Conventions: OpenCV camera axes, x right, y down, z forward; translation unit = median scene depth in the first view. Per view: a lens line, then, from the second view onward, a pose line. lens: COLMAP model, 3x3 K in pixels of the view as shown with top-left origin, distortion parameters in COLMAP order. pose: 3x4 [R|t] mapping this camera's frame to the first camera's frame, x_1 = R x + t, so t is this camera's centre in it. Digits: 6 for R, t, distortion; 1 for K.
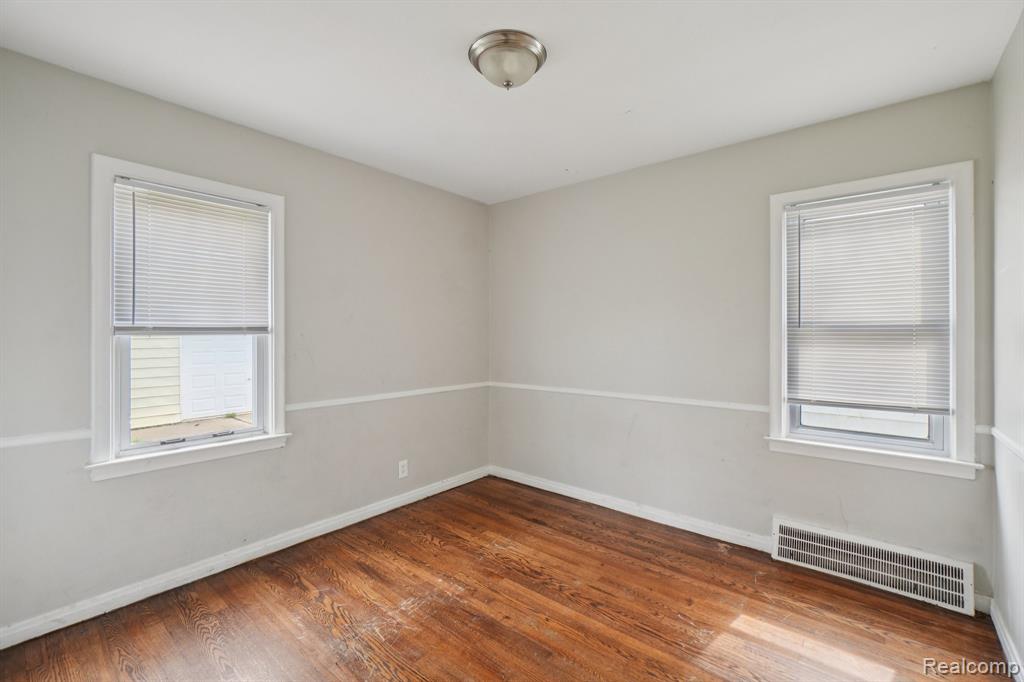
lens RADIAL K [[442.9, 0, 513.2], [0, 442.9, 335.2], [0, 0, 1]] dist [-0.009657, 0.003643]
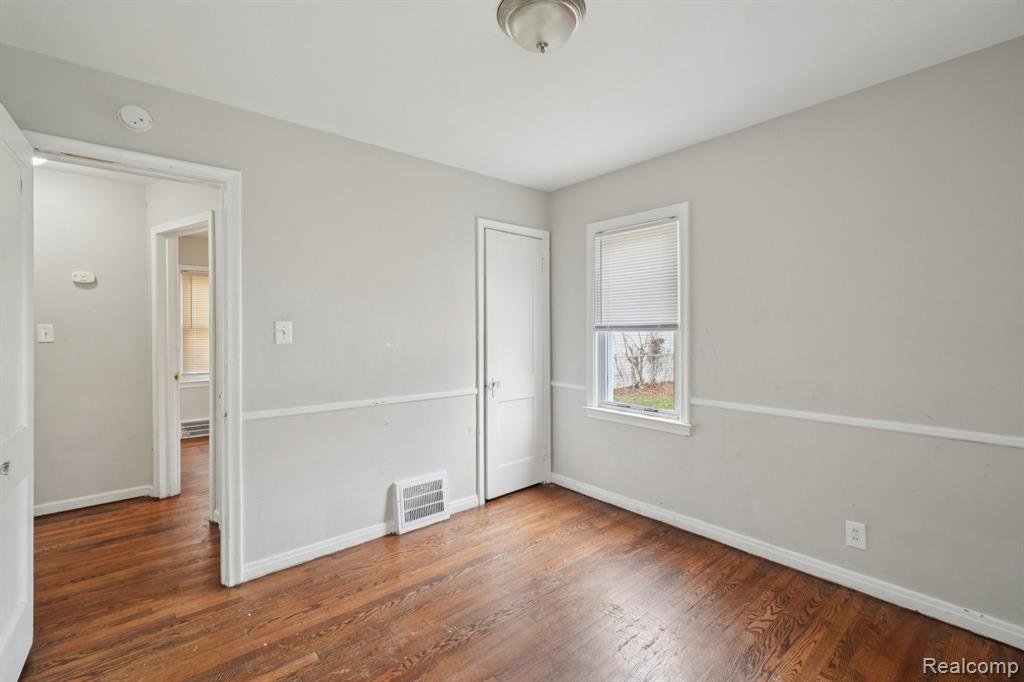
lens RADIAL K [[442.9, 0, 513.2], [0, 442.9, 335.2], [0, 0, 1]] dist [-0.009657, 0.003643]
pose [[-0.155968, 0.014414, -0.987657, 0.620793], [0.000661, 0.999895, 0.014488, -0.007344], [0.987762, 0.001606, -0.155961, 0.776171]]
